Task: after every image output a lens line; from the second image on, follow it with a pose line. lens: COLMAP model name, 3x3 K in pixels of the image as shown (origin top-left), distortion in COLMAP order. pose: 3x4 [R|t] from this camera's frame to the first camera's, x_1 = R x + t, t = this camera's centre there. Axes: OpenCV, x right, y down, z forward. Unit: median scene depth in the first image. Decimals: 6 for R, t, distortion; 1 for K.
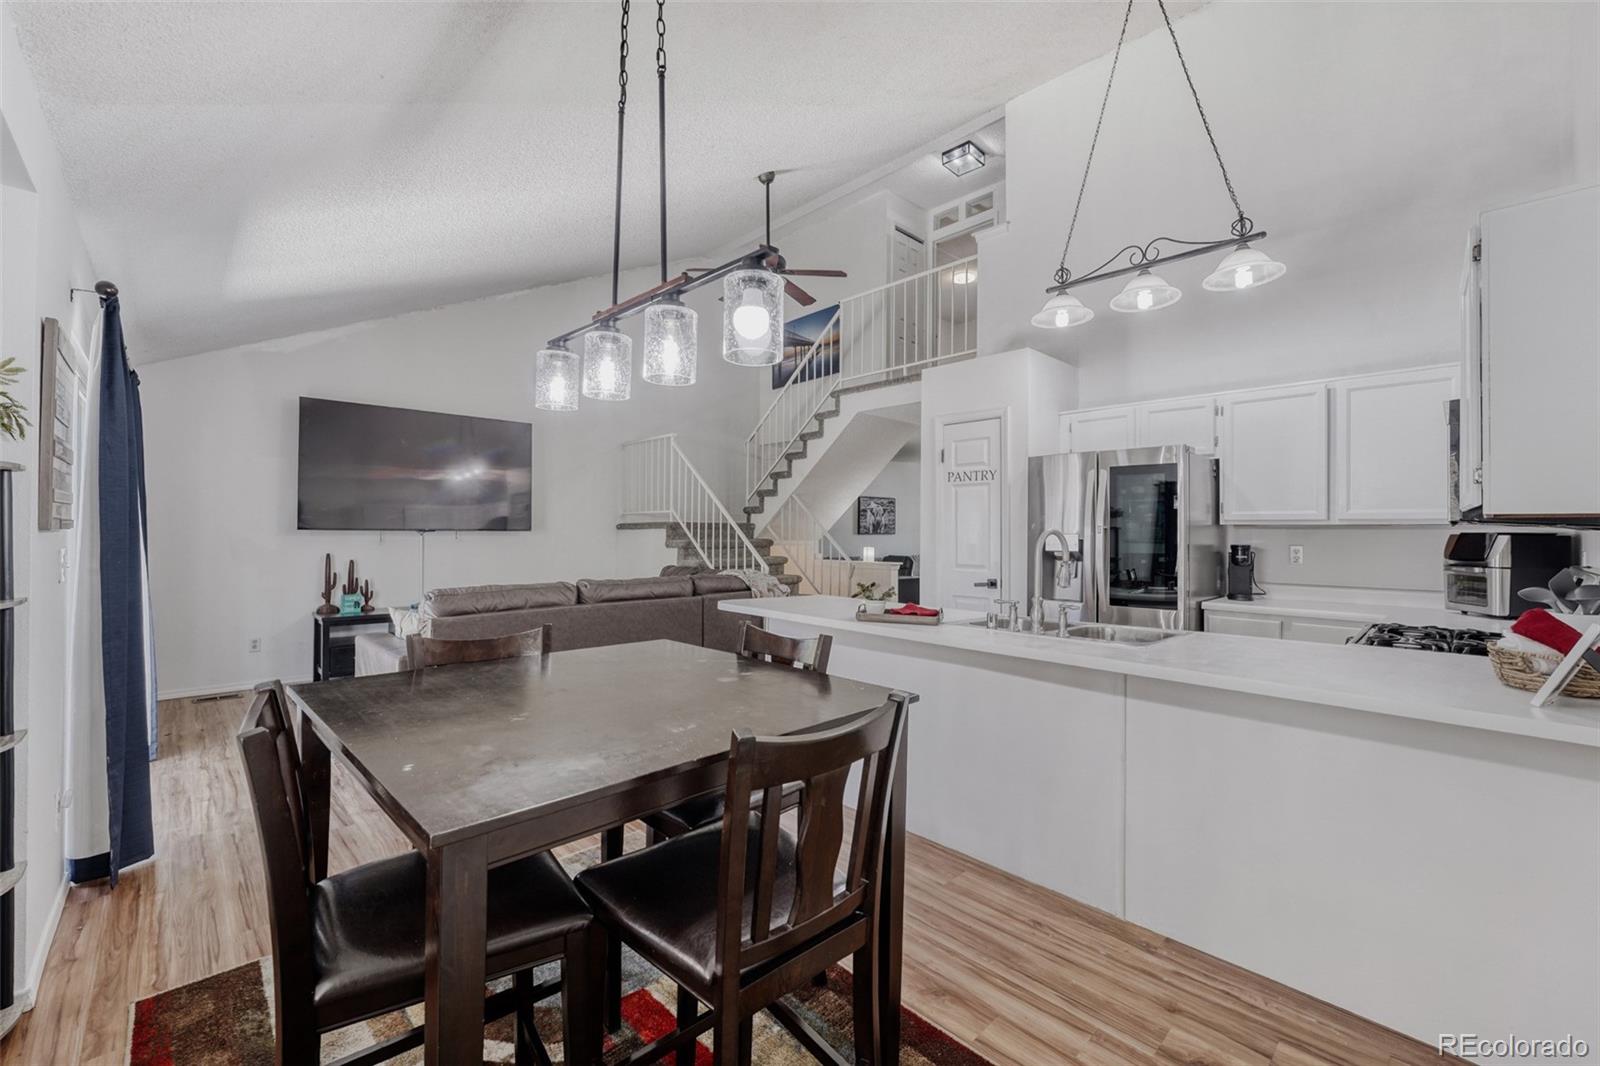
lens RADIAL K [[654.3, 0, 812.0], [0, 654.3, 527.3], [0, 0, 1]] dist [-0.024632, 0.003060]
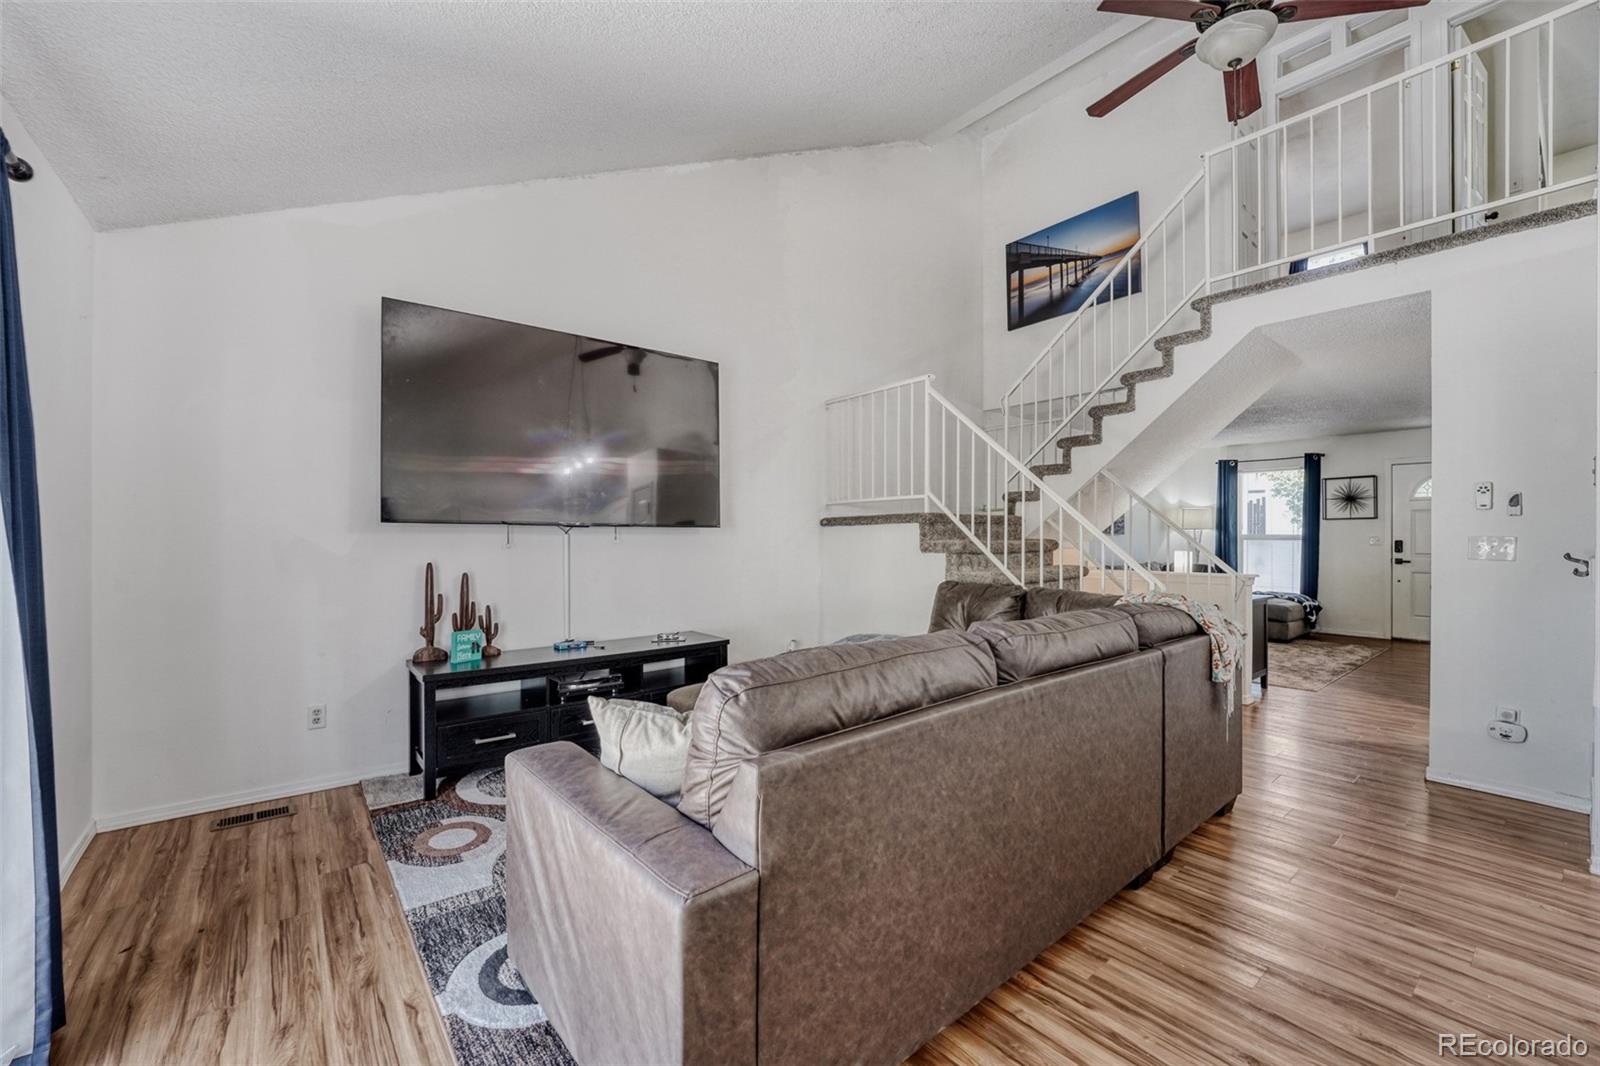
lens RADIAL K [[654.3, 0, 802.7], [0, 654.3, 538.0], [0, 0, 1]] dist [-0.024632, 0.003060]
pose [[0.994707, -0.004215, -0.102670, -0.324943], [0.005026, 0.999958, 0.007637, 0.013464], [0.102634, -0.008113, 0.994686, 0.412762]]
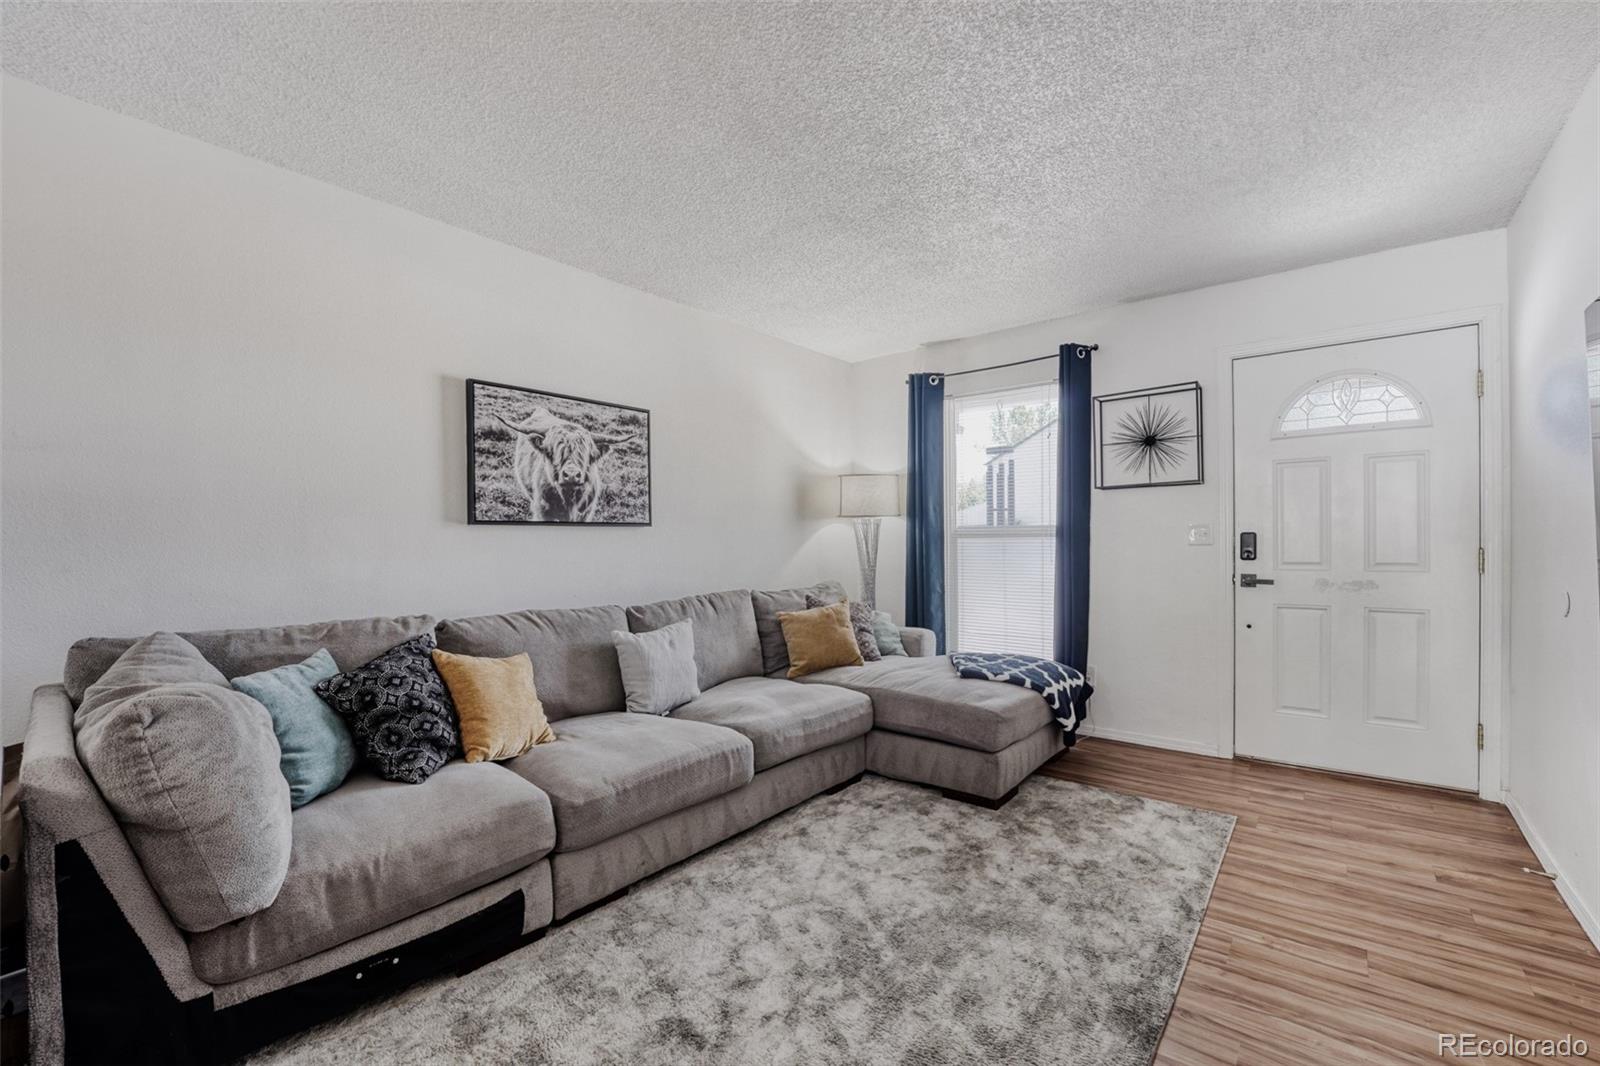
lens RADIAL K [[654.3, 0, 813.7], [0, 654.3, 552.2], [0, 0, 1]] dist [-0.024632, 0.003060]
pose [[0.994665, -0.017086, 0.101731, 0.340350], [0.015519, 0.999749, 0.016171, 0.037418], [-0.101982, -0.014506, 0.994680, 1.352215]]
